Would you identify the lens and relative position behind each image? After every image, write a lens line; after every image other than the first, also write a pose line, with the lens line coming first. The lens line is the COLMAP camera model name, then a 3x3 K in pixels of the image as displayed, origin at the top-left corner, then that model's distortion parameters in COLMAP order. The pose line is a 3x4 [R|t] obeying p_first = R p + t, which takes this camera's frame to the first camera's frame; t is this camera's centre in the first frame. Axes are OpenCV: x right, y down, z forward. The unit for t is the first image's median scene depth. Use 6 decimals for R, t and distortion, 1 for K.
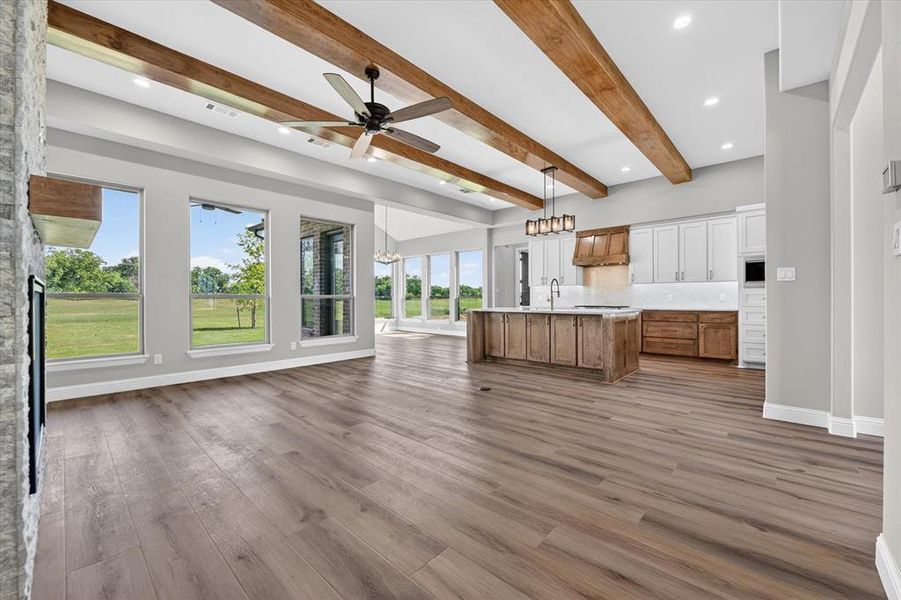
lens RADIAL K [[360.9, 0, 454.8], [0, 360.9, 296.9], [0, 0, 1]] dist [-0.007719, -0.000400]
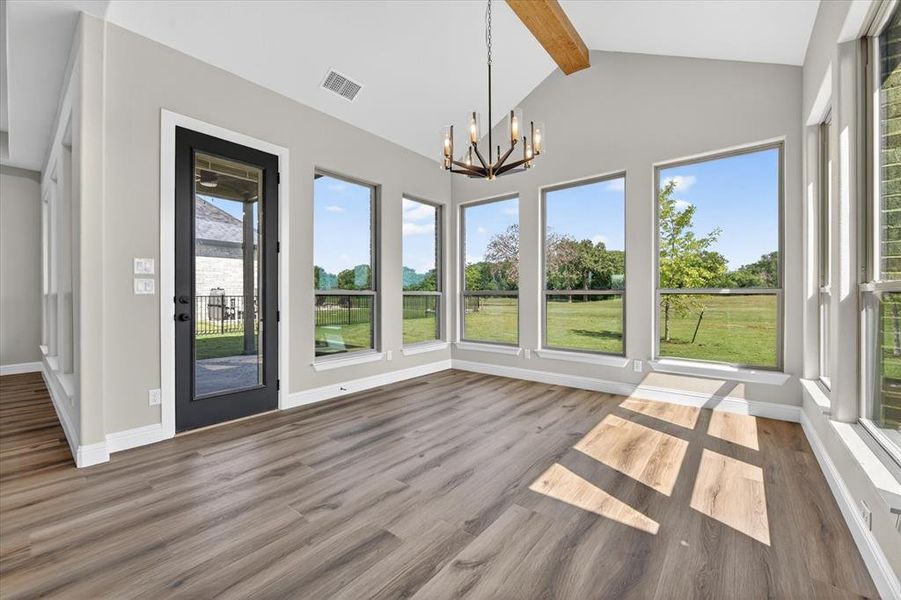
lens RADIAL K [[359.8, 0, 452.4], [0, 359.8, 301.0], [0, 0, 1]] dist [-0.008930, -0.000171]
pose [[0.061457, 0.016758, -0.997969, 0.134471], [0.004166, 0.999846, 0.017046, 0.003980], [0.998101, -0.005205, 0.061378, 1.338872]]
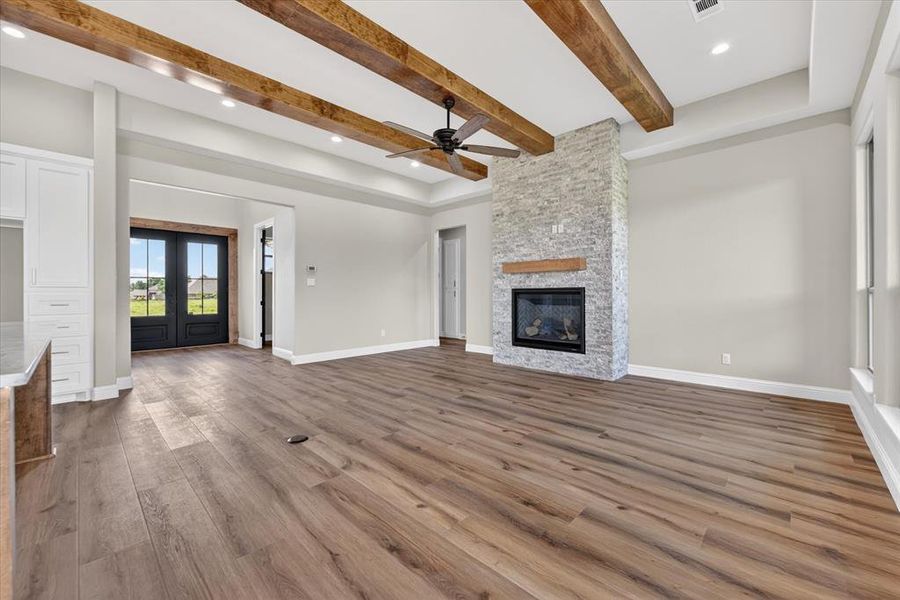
lens RADIAL K [[360.5, 0, 454.3], [0, 360.5, 296.9], [0, 0, 1]] dist [-0.007719, -0.000400]
pose [[-0.999720, 0.003054, 0.023454, -0.129158], [0.003106, 0.999993, 0.002181, 0.004065], [-0.023447, 0.002254, -0.999723, 1.020019]]
